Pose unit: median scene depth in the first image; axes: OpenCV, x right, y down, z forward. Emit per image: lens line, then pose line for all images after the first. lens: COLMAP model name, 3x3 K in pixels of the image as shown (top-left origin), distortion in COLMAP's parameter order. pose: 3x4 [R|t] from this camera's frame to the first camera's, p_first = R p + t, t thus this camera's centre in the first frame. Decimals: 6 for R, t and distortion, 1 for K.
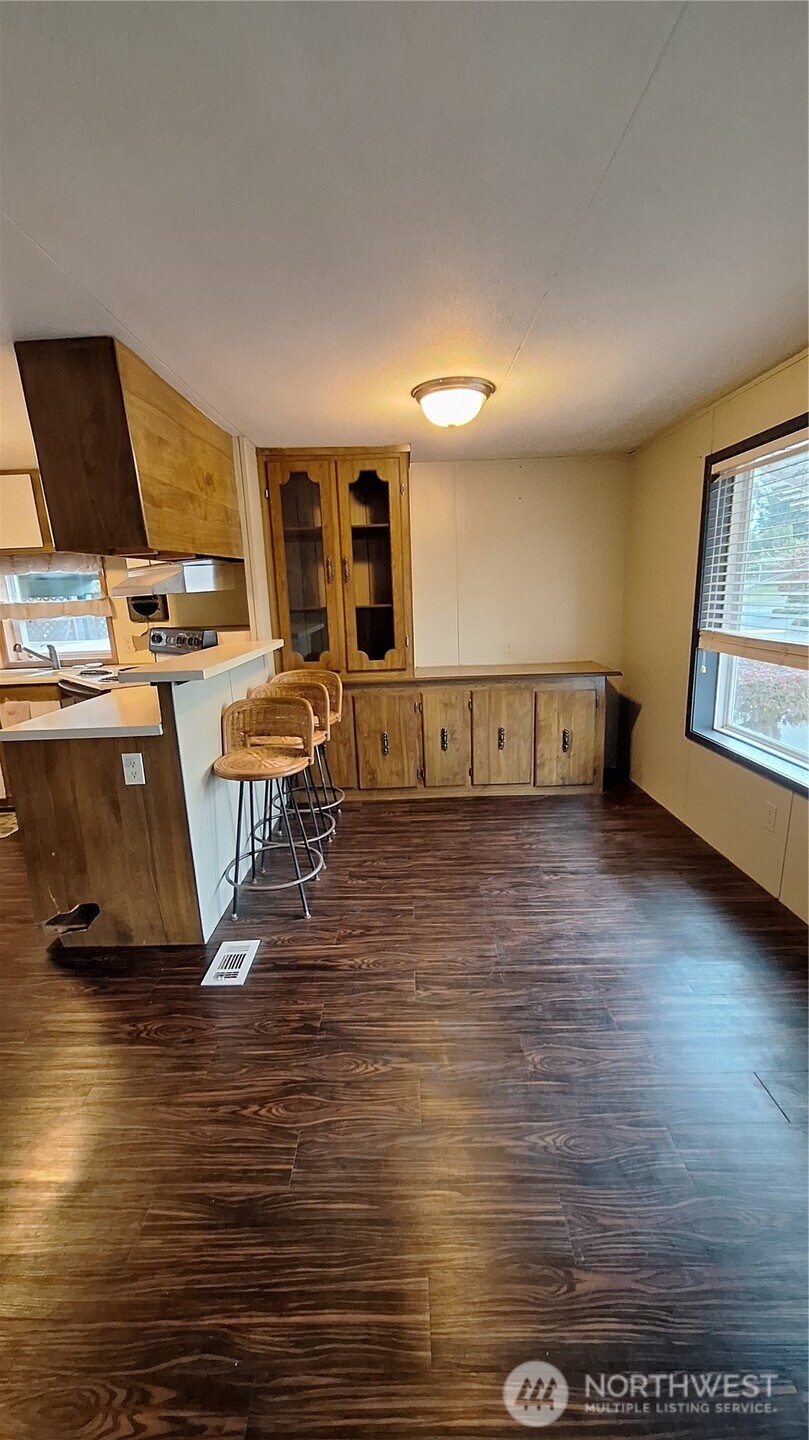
lens RADIAL K [[571.9, 0, 402.1], [0, 571.9, 719.8], [0, 0, 1]] dist [-0.000054, 0.000144]
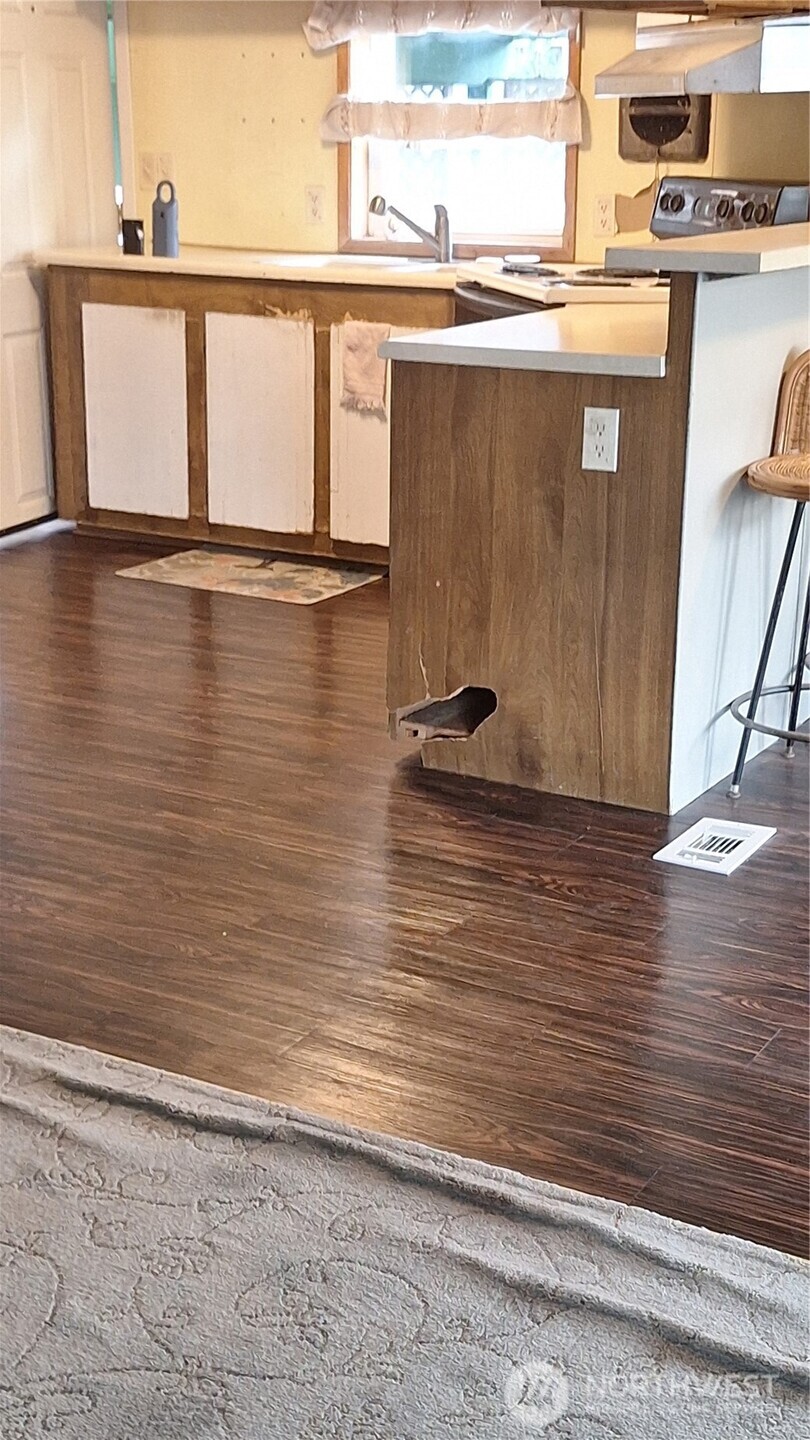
lens RADIAL K [[2047.9, 0, 405.0], [0, 2047.9, 720.0], [0, 0, 1]] dist [0.149350, 0.005798]
pose [[0.868373, 0.182873, -0.460963, 0.273147], [-0.148203, 0.982744, 0.110685, 0.146294], [0.473249, -0.027800, 0.880490, -0.705911]]
